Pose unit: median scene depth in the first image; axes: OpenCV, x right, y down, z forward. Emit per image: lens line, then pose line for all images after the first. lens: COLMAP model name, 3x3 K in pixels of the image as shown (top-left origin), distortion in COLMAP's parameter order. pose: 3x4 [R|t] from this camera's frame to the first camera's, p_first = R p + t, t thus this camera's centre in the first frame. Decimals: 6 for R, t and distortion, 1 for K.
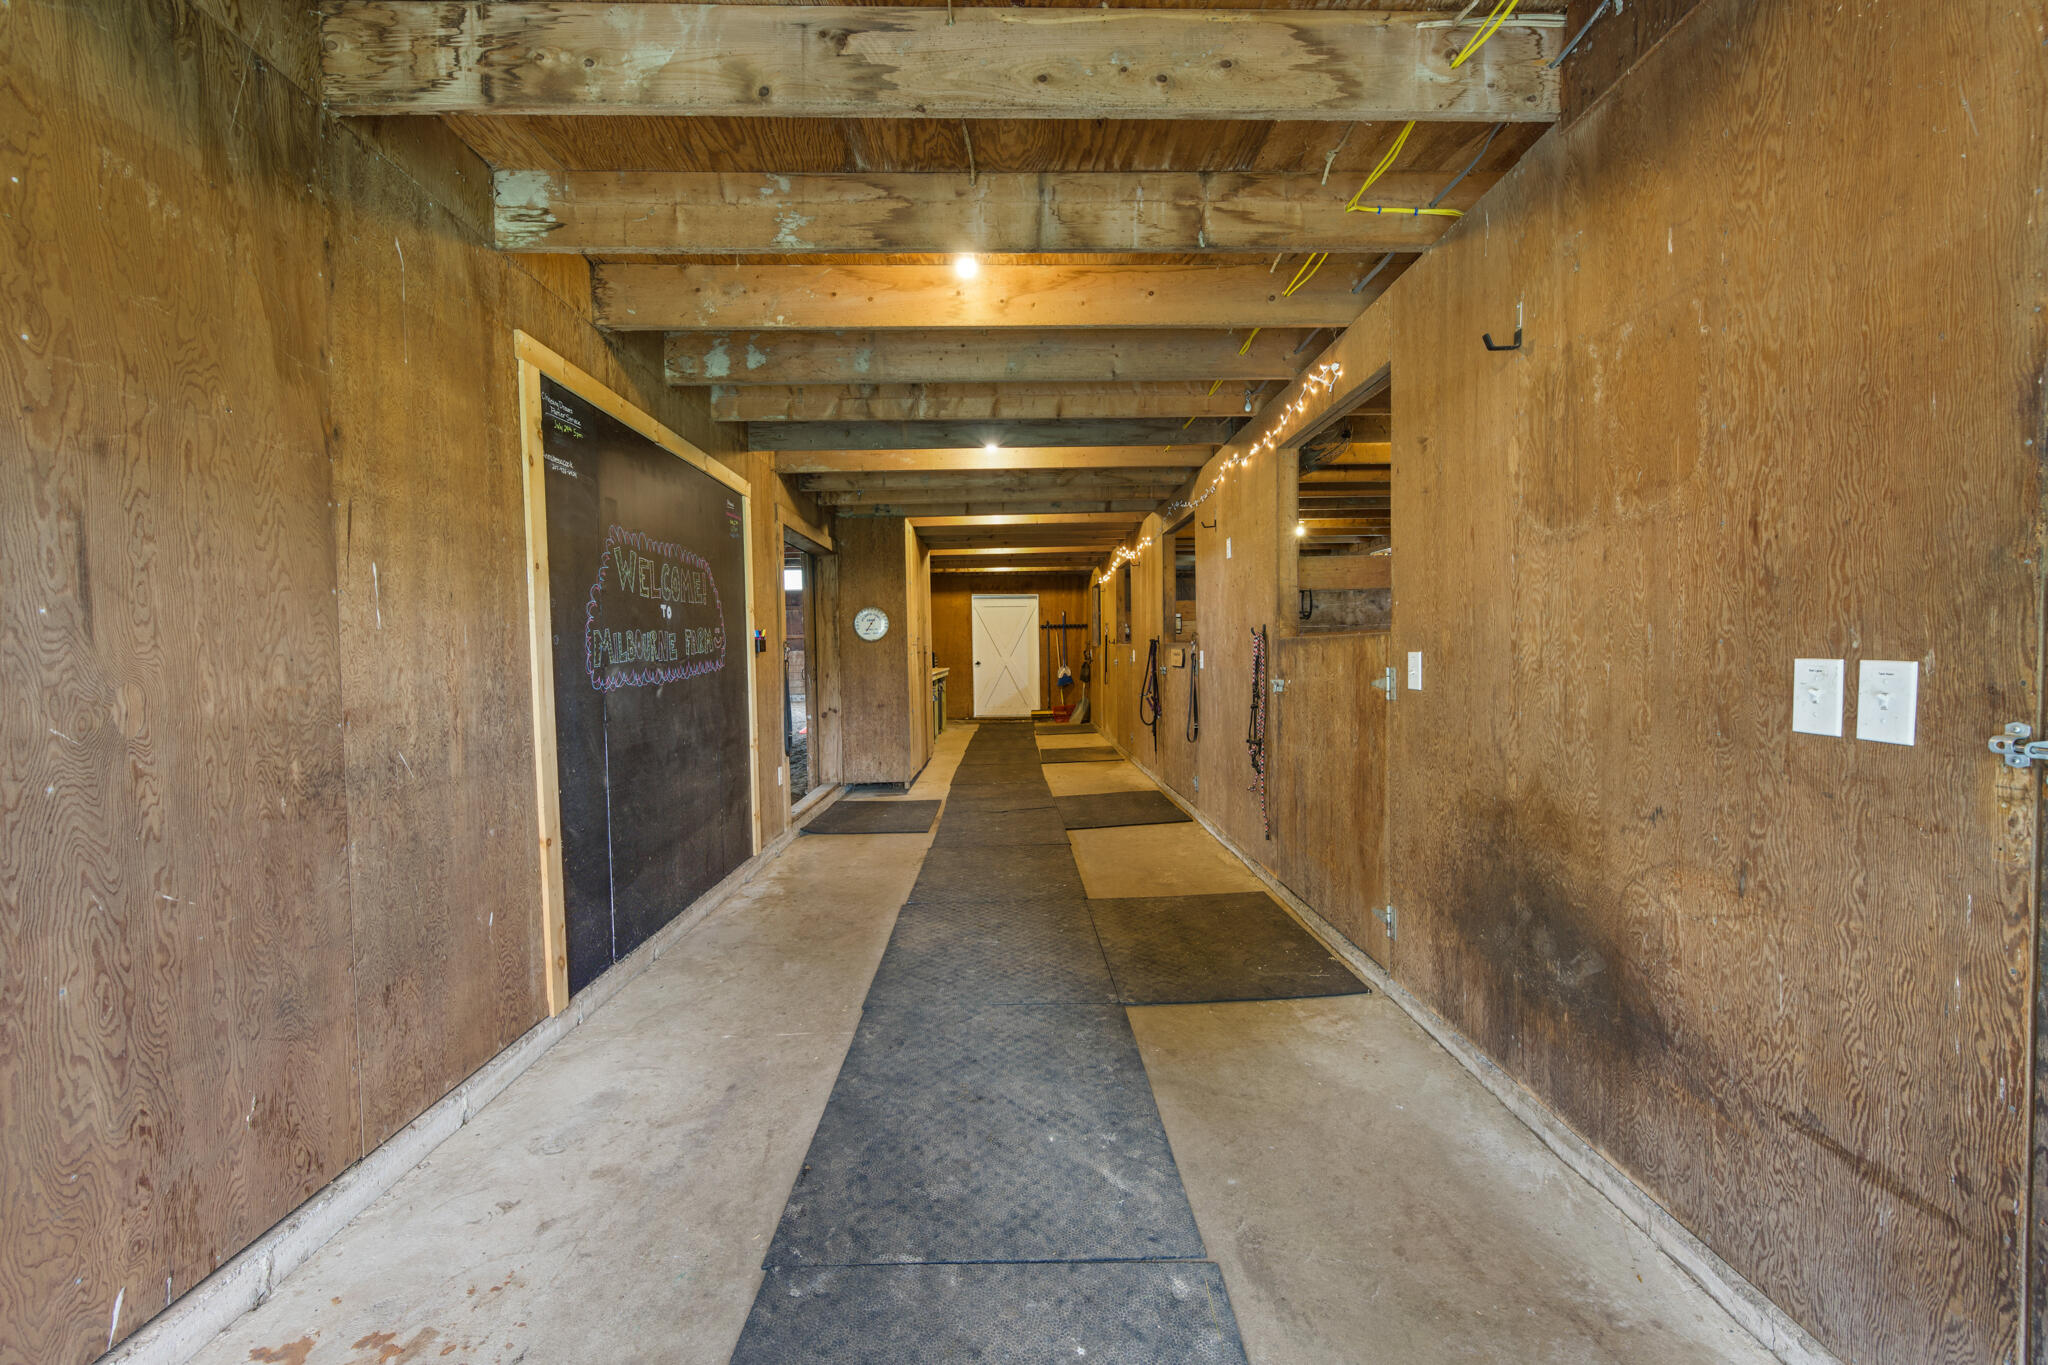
lens RADIAL K [[814.2, 0, 1027.4], [0, 814.2, 662.4], [0, 0, 1]] dist [-0.001849, 0.000011]
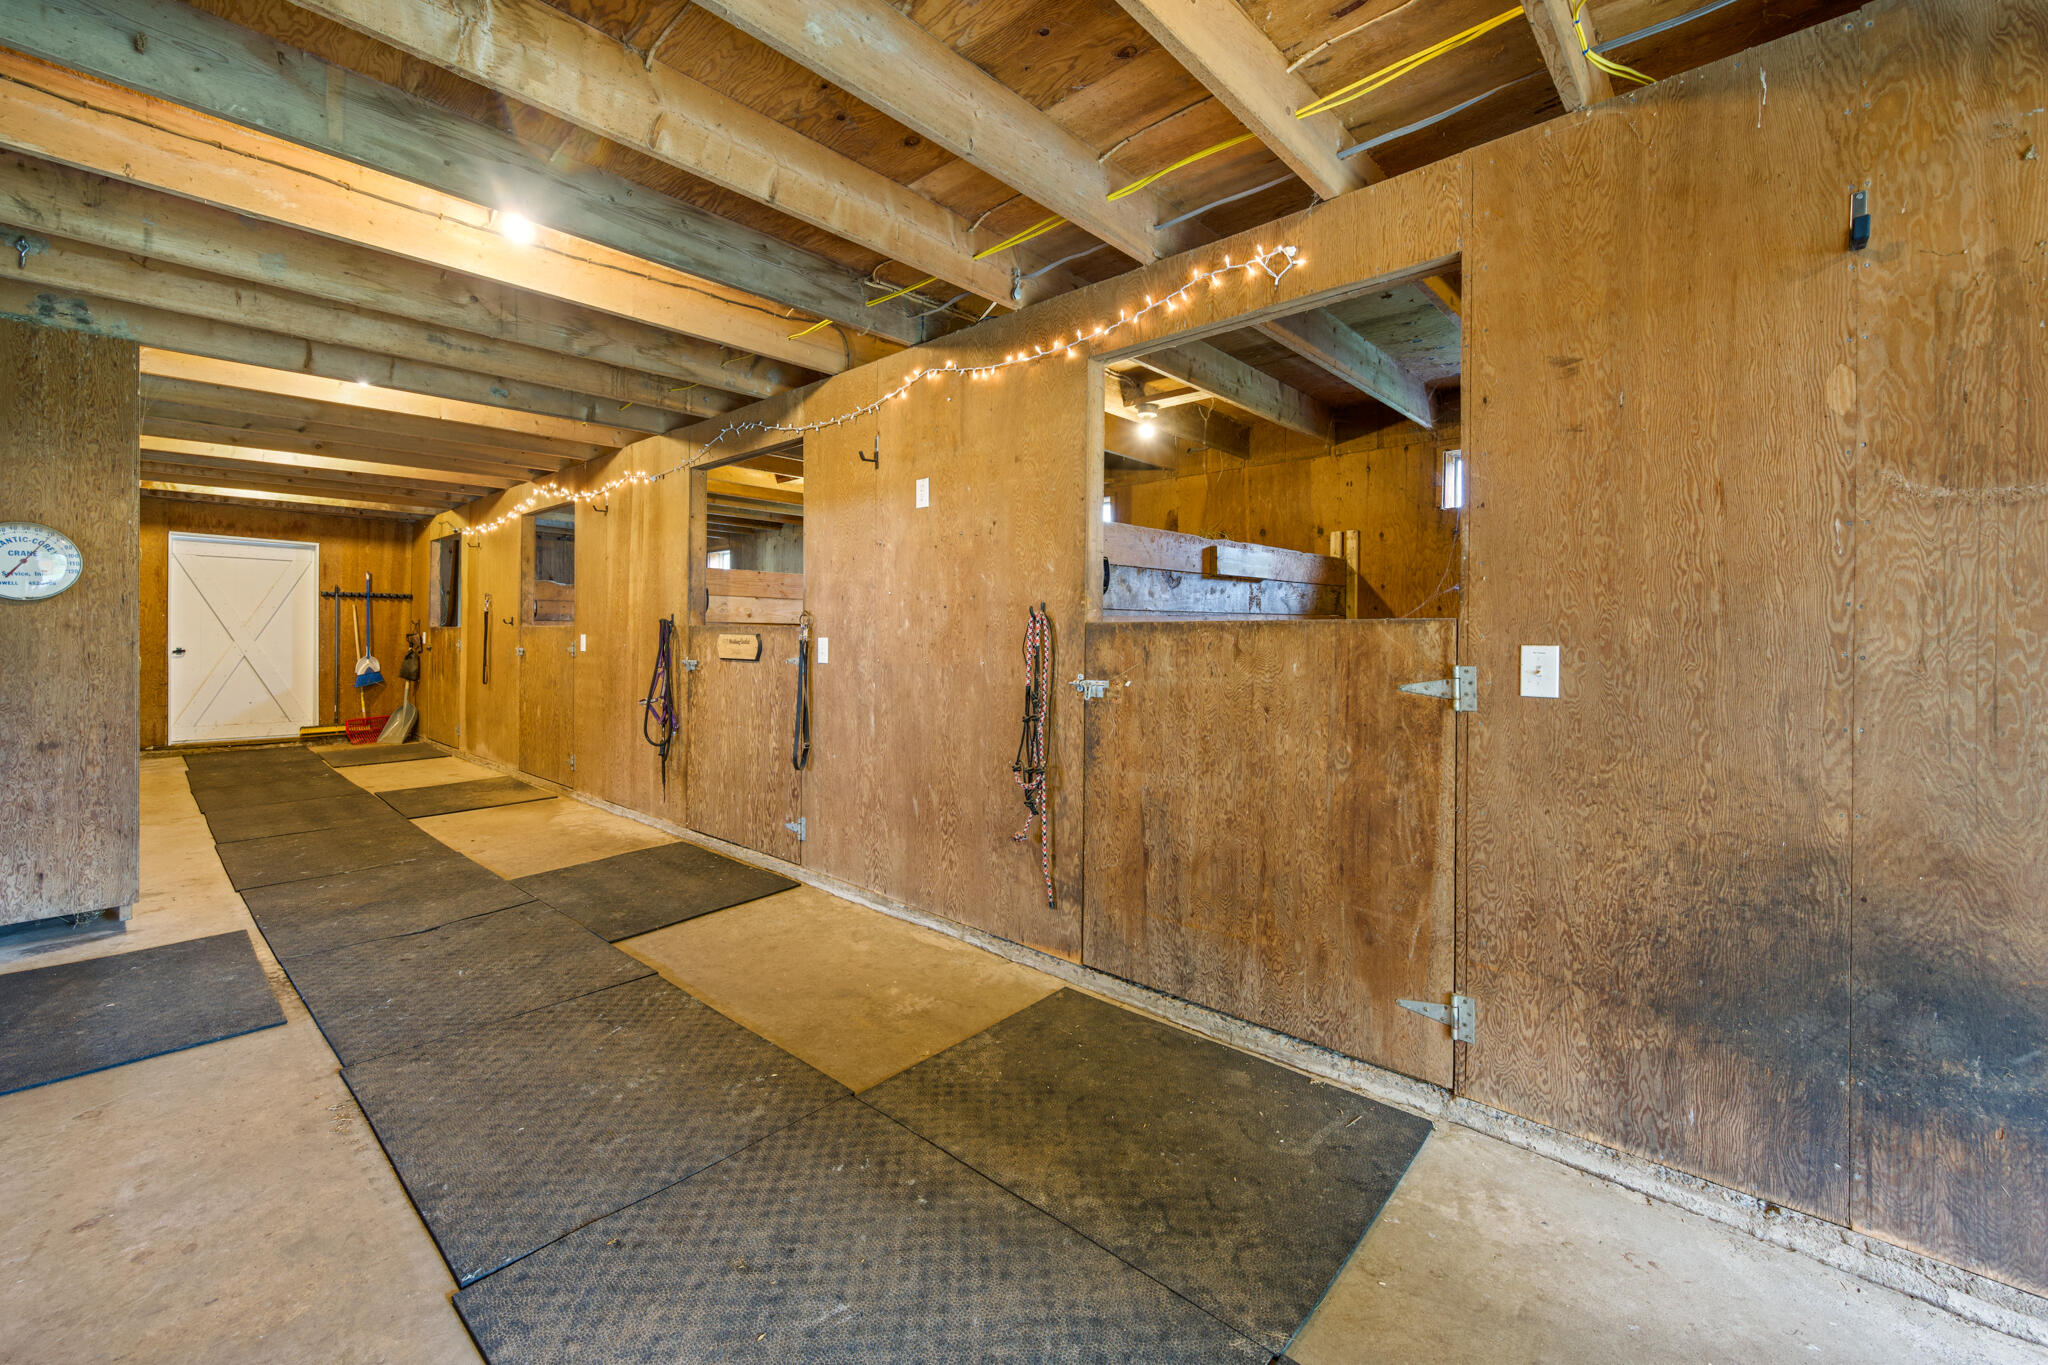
lens RADIAL K [[835.9, 0, 1025.2], [0, 835.9, 633.4], [0, 0, 1]] dist [-0.000152, 0.000545]
pose [[0.691575, 0.024008, 0.721906, -0.305531], [-0.007142, 0.999626, -0.026402, -0.000774], [-0.722270, 0.013103, 0.691487, 0.634923]]
